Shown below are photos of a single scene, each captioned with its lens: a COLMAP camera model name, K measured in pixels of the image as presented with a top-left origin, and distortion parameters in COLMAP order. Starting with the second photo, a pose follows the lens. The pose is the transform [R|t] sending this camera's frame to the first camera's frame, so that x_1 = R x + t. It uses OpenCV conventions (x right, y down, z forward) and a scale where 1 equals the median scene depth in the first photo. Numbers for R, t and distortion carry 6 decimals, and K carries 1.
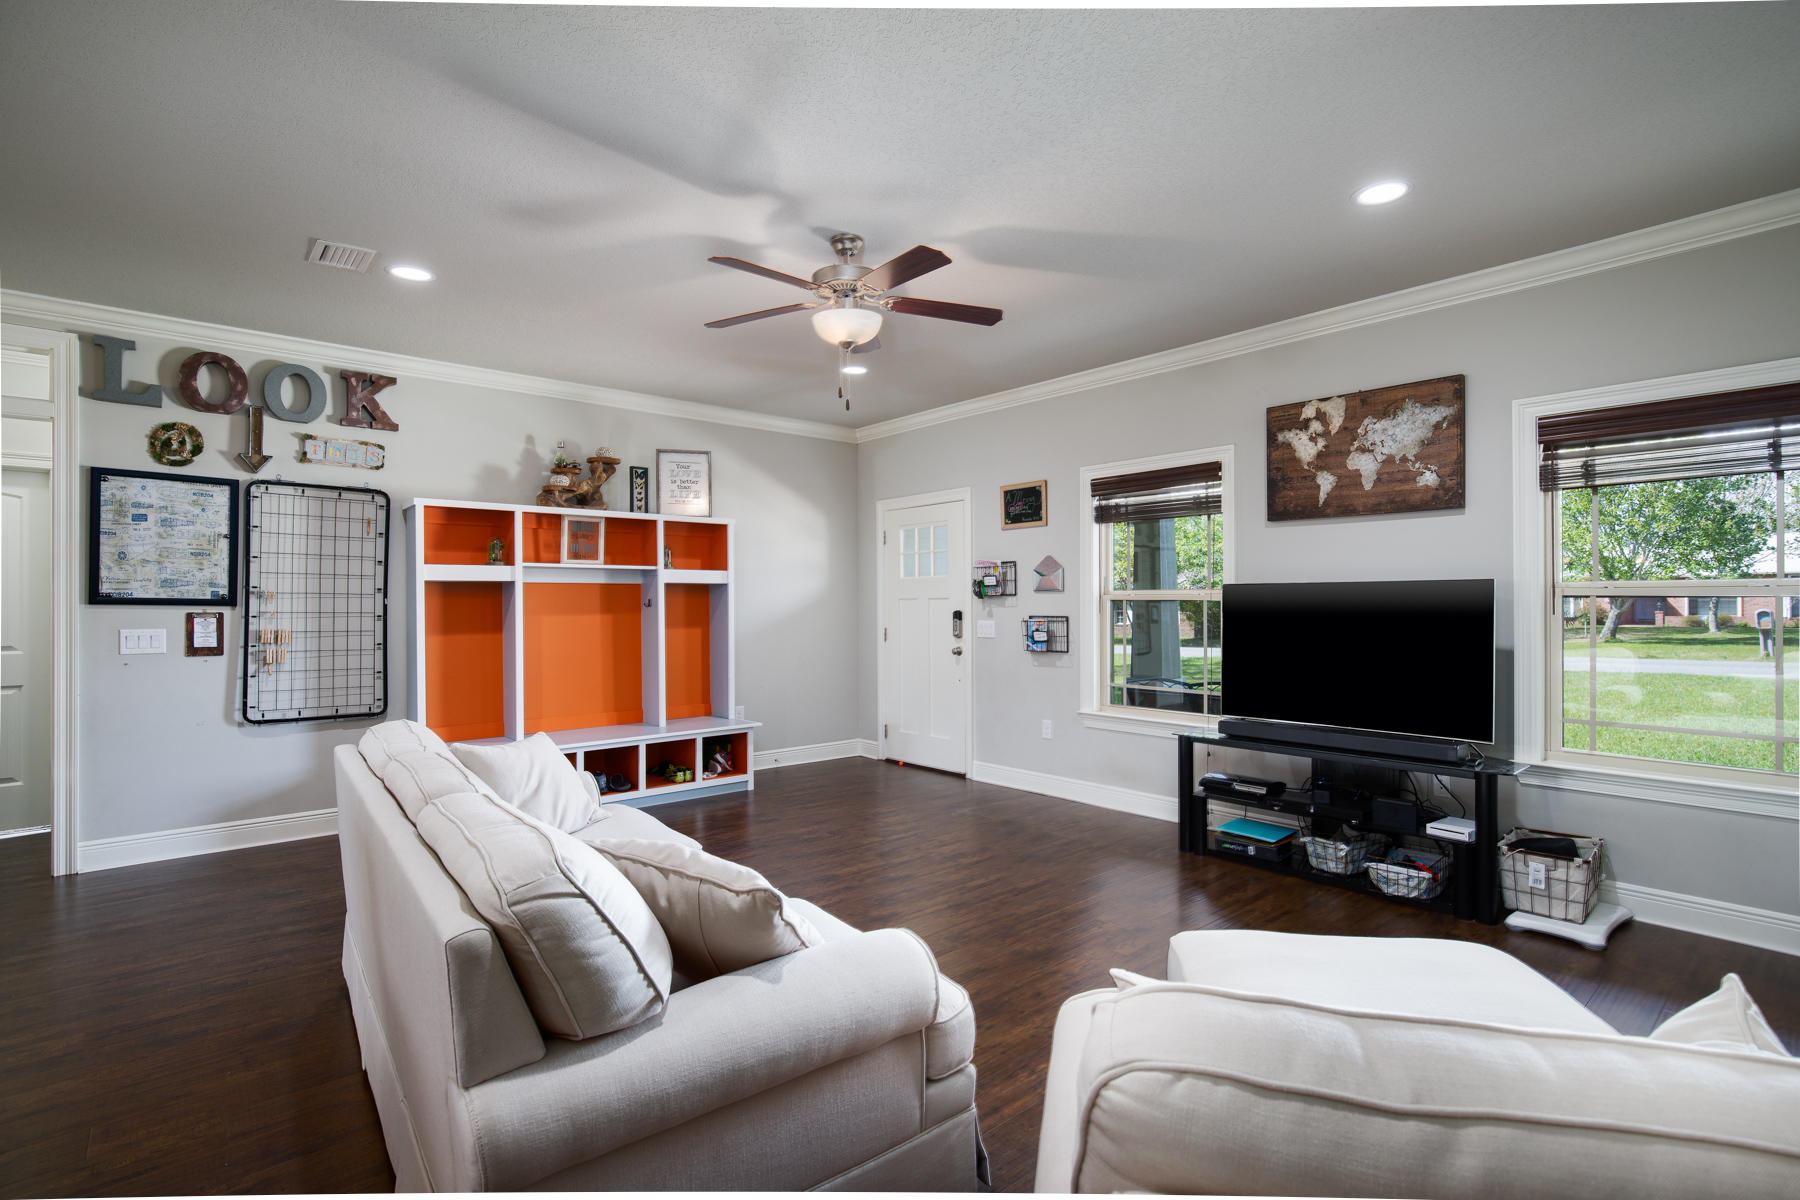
lens RADIAL K [[868.4, 0, 901.5], [0, 868.4, 606.3], [0, 0, 1]] dist [-0.000741, 0.000406]
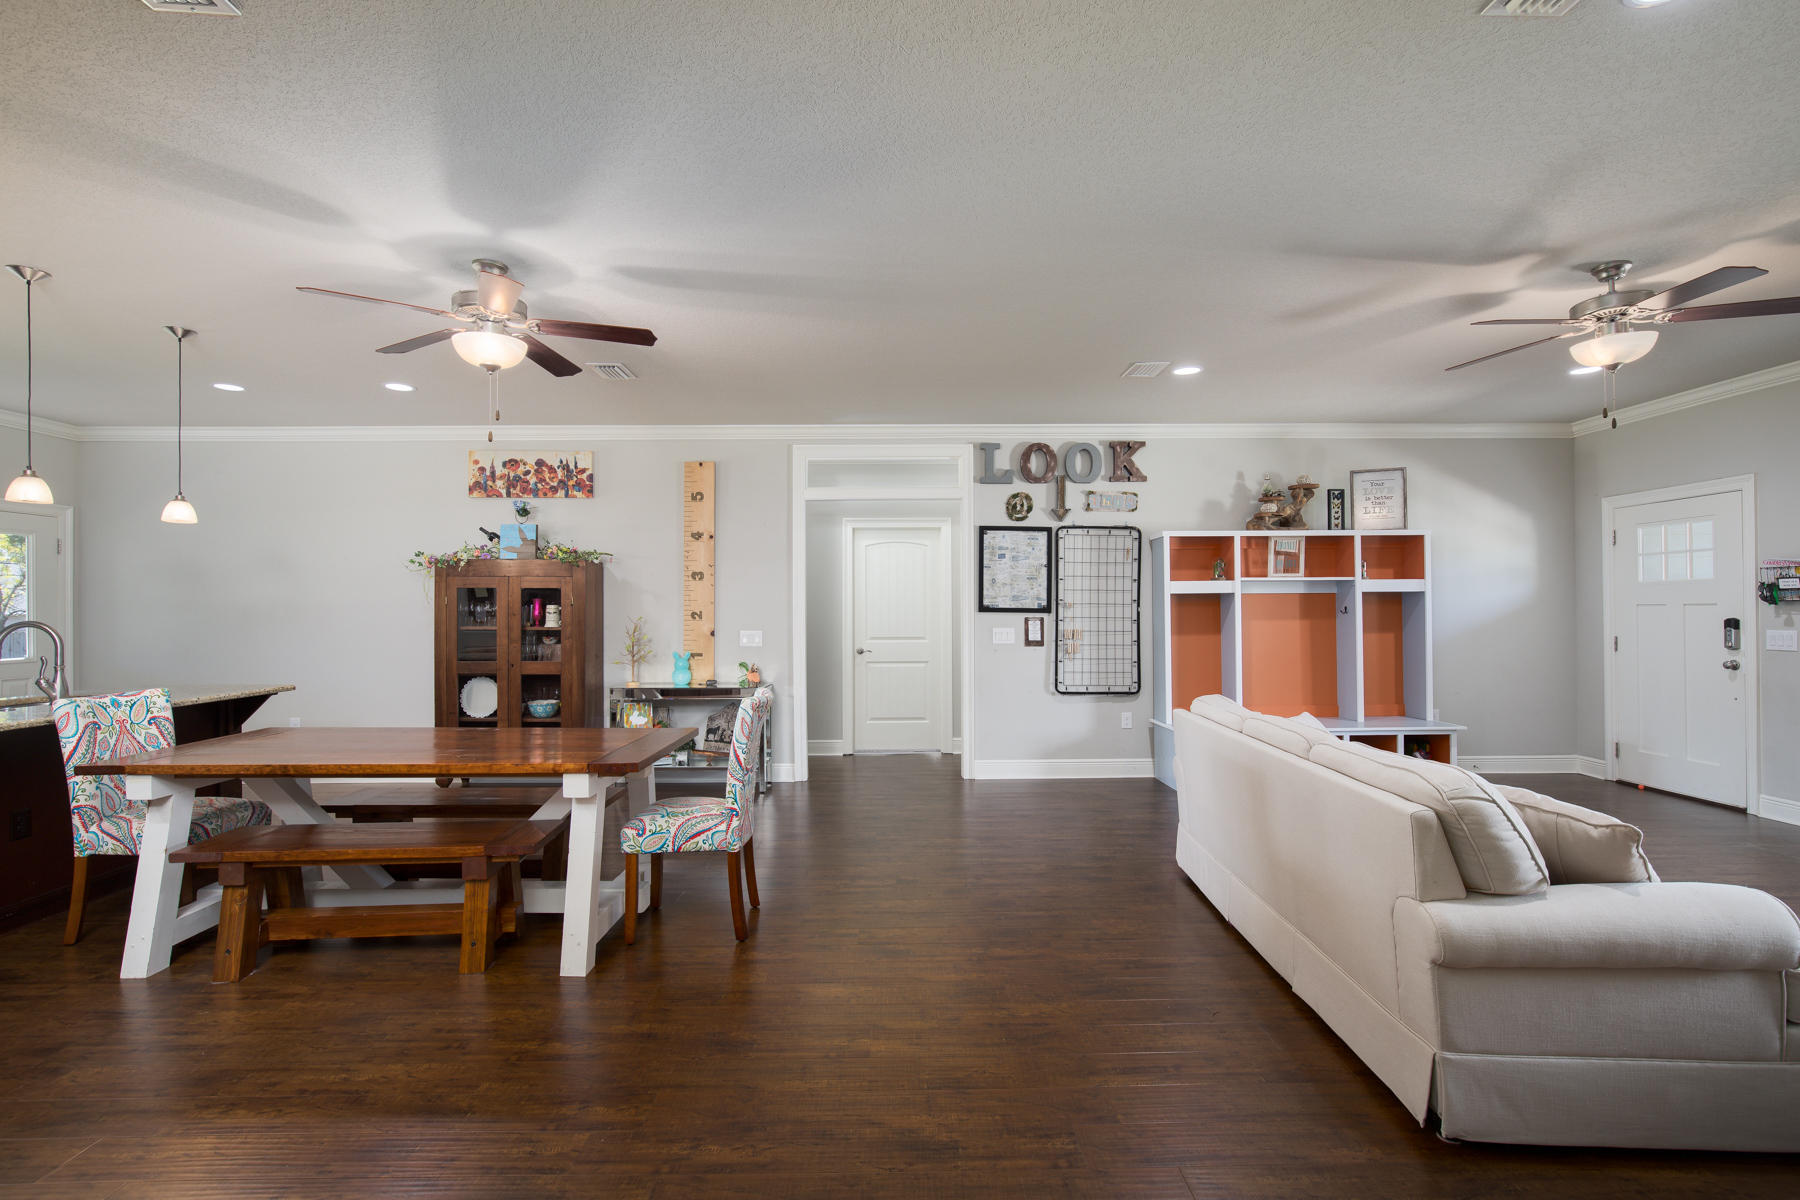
lens RADIAL K [[831.3, 0, 902.5], [0, 831.3, 605.3], [0, 0, 1]] dist [0.000878, 0.002756]
pose [[0.771883, -0.003723, -0.635753, -0.061666], [0.000339, 0.999985, -0.005443, -0.005196], [0.635764, 0.003986, 0.771873, -0.230554]]
